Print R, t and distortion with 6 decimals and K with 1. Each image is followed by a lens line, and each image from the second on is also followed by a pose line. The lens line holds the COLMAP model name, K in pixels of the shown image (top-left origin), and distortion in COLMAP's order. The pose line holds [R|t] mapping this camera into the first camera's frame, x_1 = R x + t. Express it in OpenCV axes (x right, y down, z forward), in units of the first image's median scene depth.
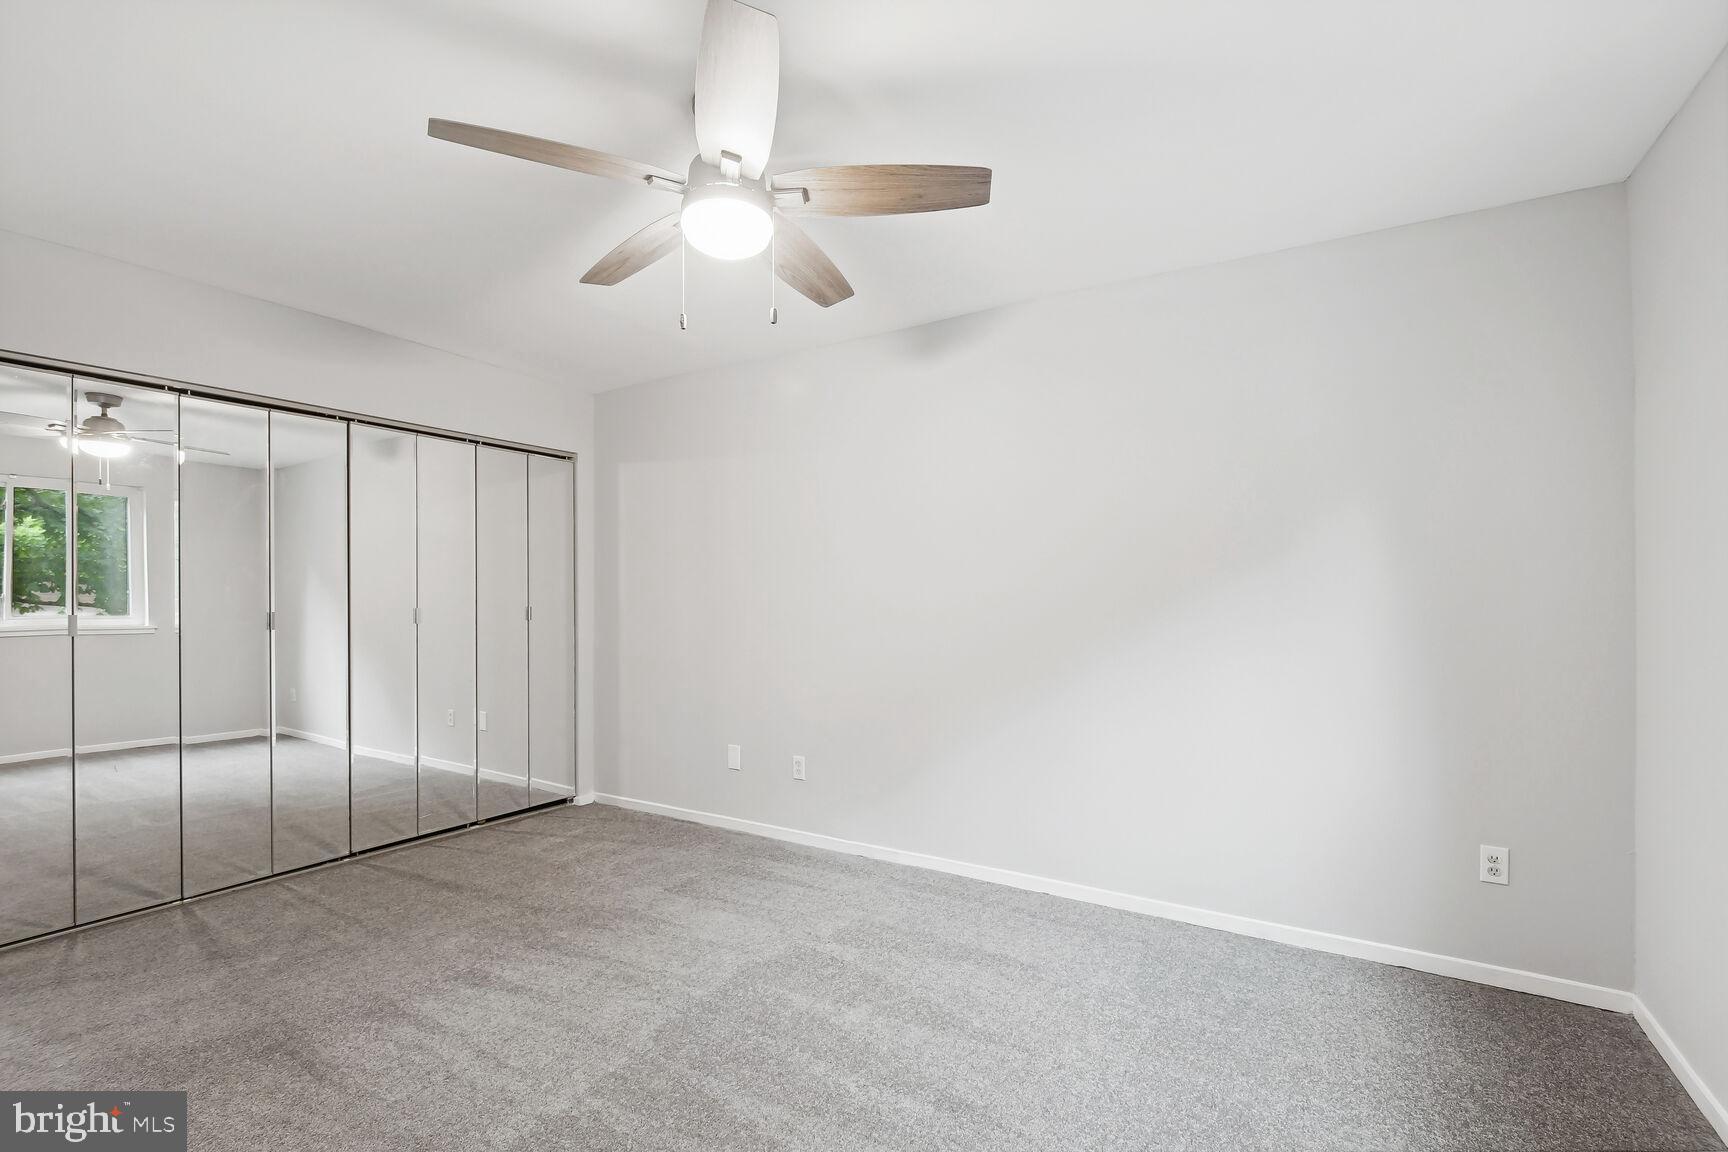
lens RADIAL K [[763.9, 0, 872.8], [0, 763.9, 585.9], [0, 0, 1]] dist [0.006514, -0.006070]
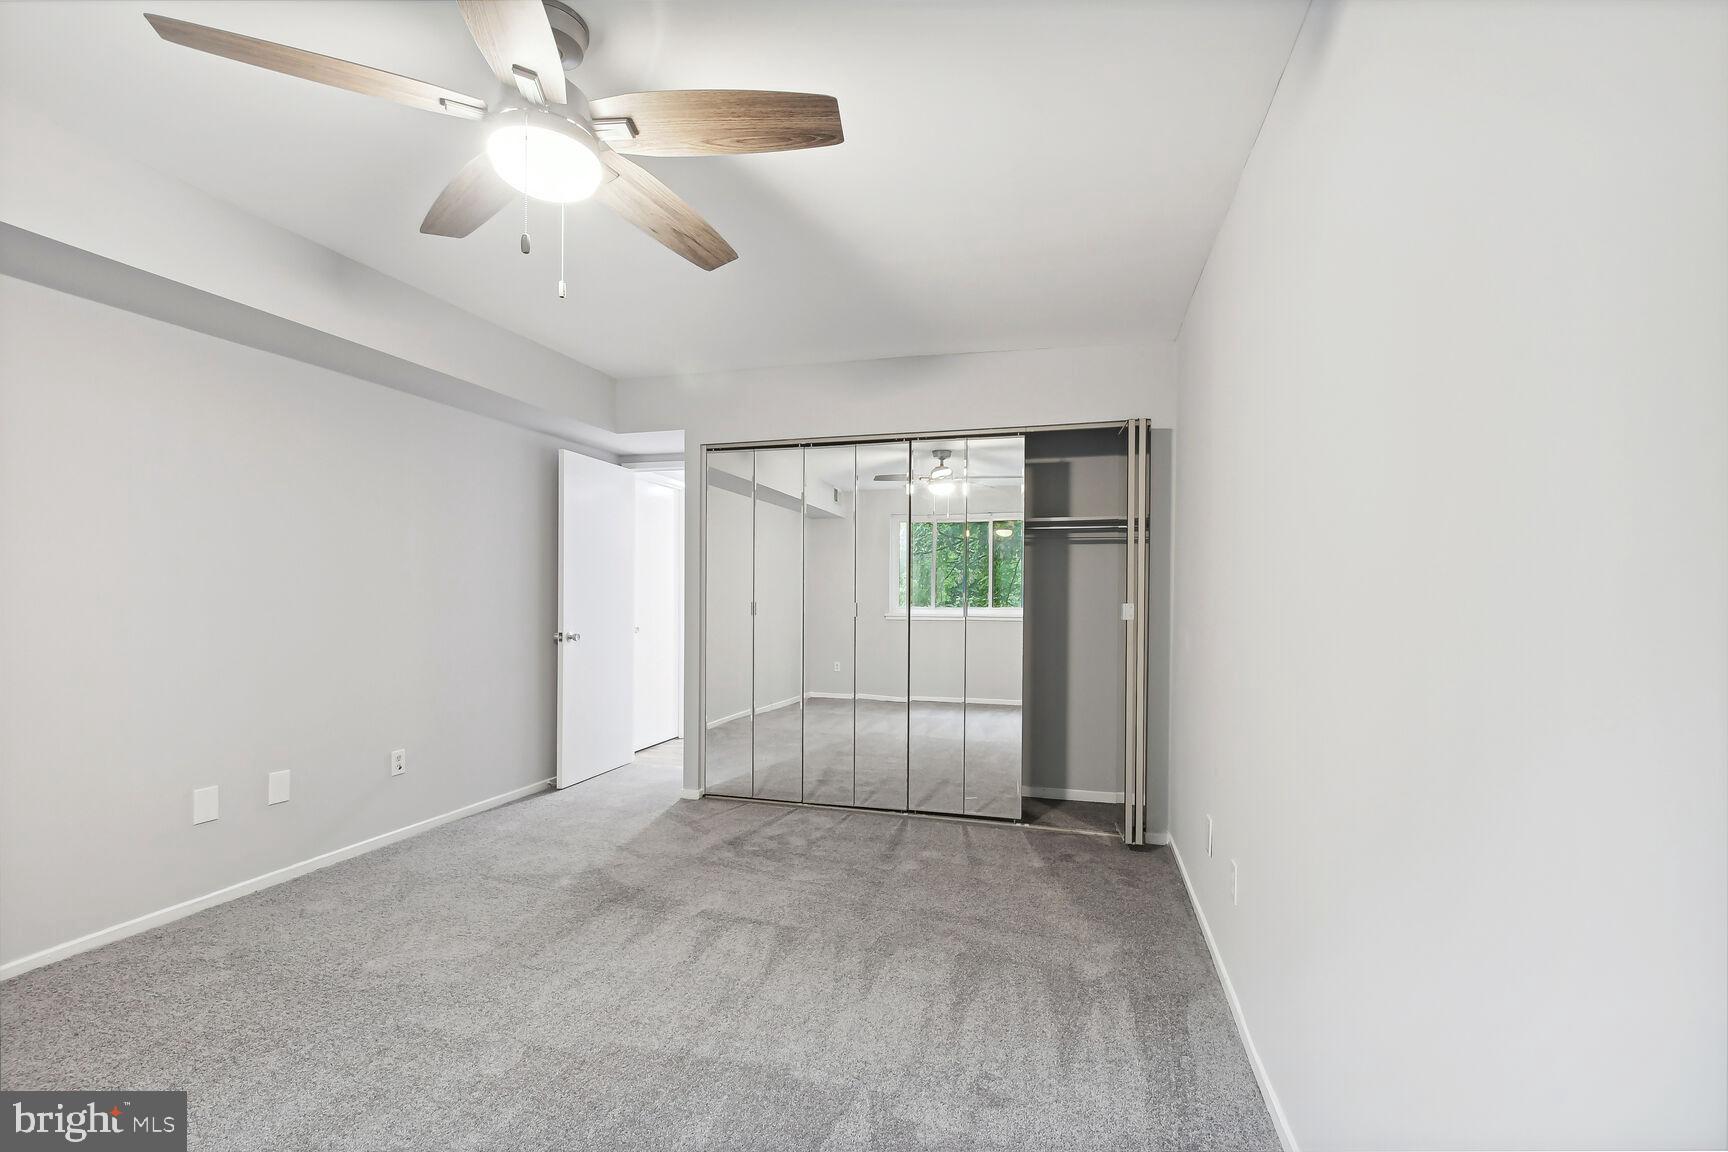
lens RADIAL K [[763.9, 0, 869.9], [0, 763.9, 588.5], [0, 0, 1]] dist [0.006514, -0.006070]
pose [[0.274118, -0.007351, -0.961668, 0.420811], [0.007338, 0.999958, -0.005552, 0.017215], [0.961668, -0.005535, 0.274161, 0.618487]]
